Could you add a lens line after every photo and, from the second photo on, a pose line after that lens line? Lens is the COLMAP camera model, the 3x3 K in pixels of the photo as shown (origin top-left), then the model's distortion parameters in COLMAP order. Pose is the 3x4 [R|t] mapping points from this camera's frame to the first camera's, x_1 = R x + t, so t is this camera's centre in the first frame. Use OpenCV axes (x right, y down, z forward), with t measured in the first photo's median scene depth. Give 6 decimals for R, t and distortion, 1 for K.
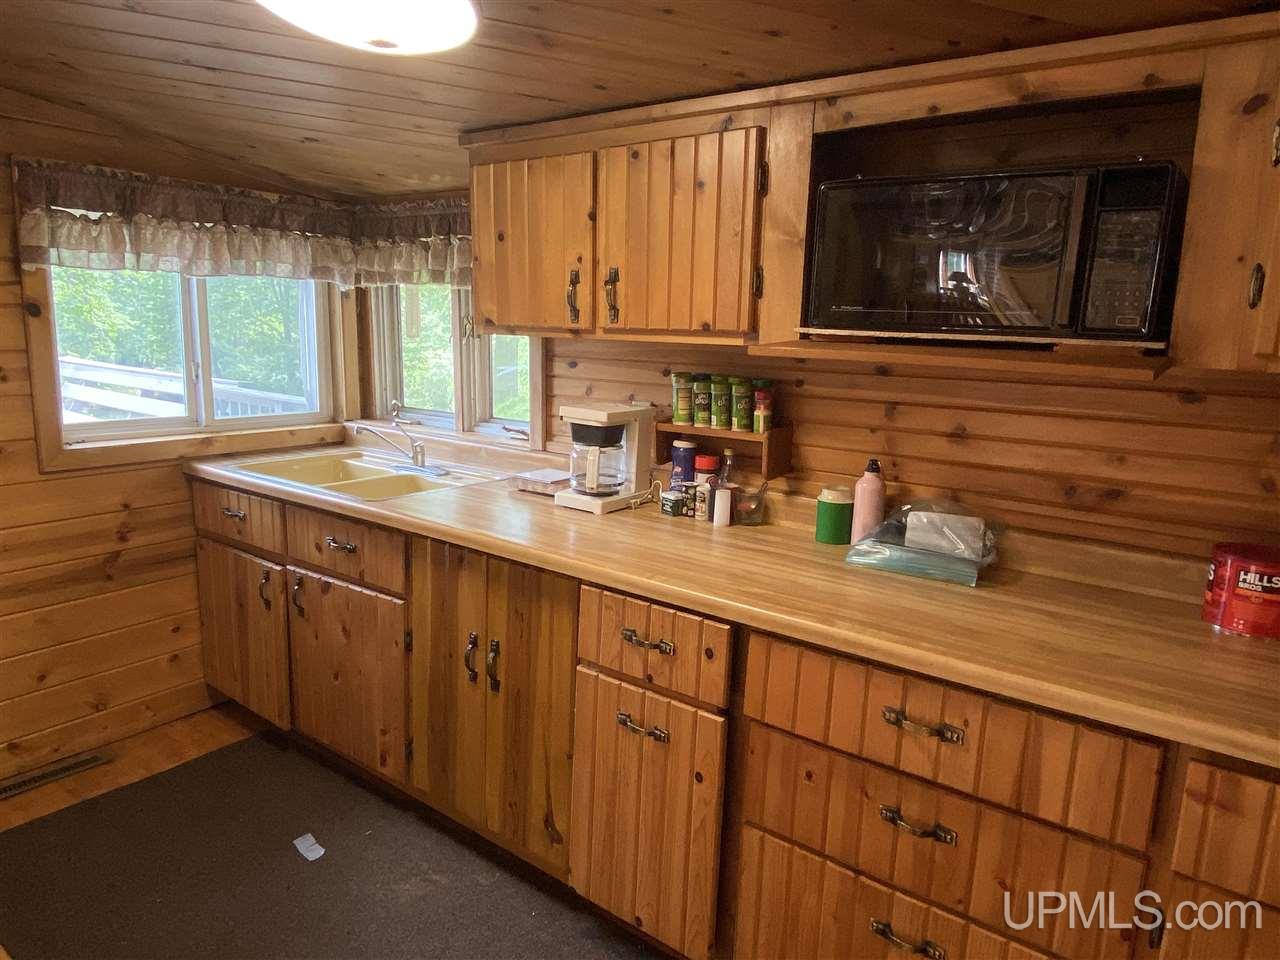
lens RADIAL K [[828.6, 0, 635.1], [0, 828.6, 487.5], [0, 0, 1]] dist [0.040466, -0.044777]
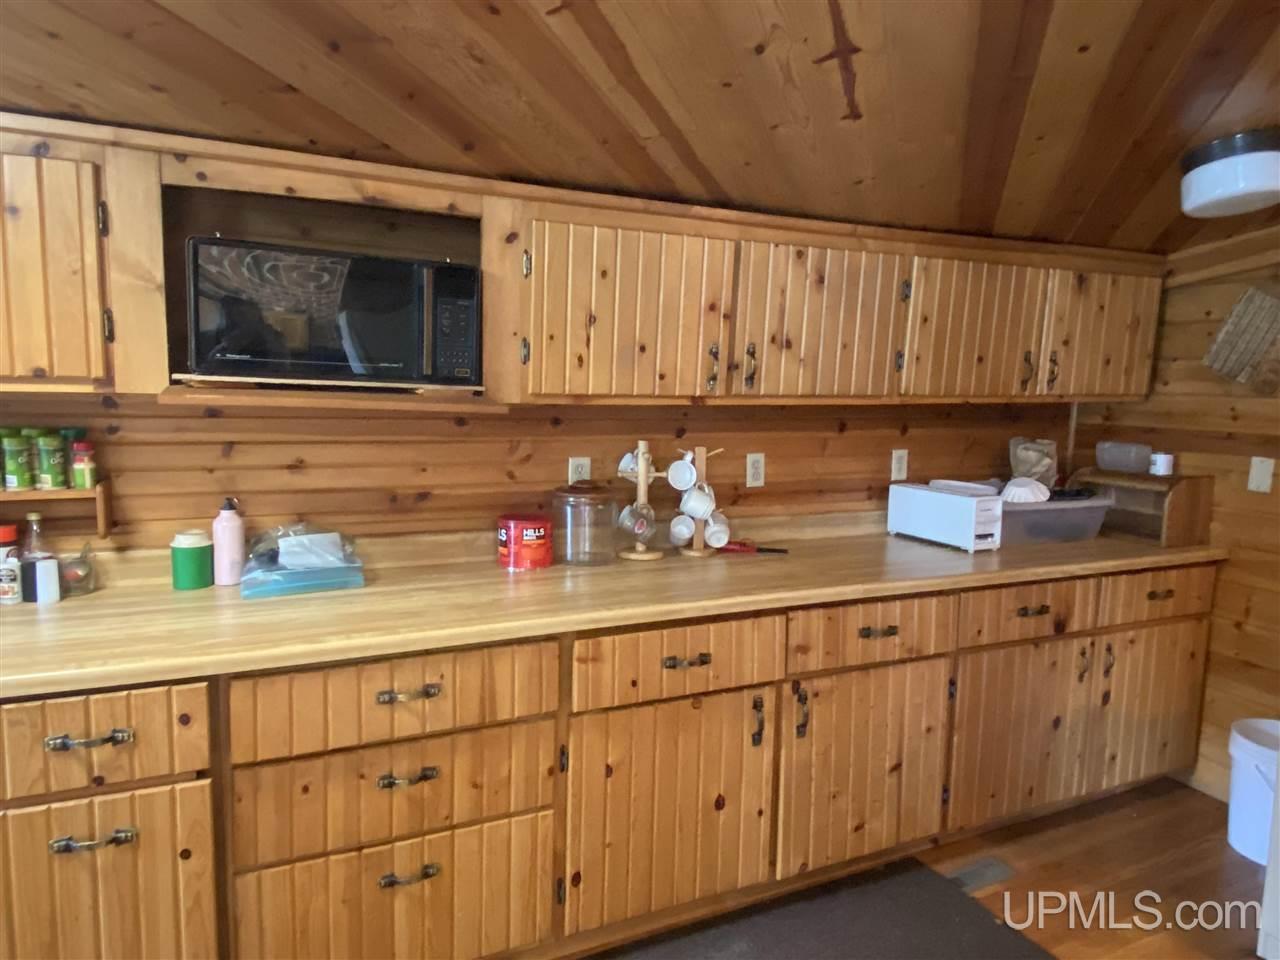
lens RADIAL K [[828.6, 0, 643.2], [0, 828.6, 487.3], [0, 0, 1]] dist [0.040466, -0.044777]
pose [[0.442657, -0.130521, 0.887141, -0.477064], [0.156911, 0.985359, 0.066677, -0.040891], [-0.882855, 0.109687, 0.456656, 0.072573]]
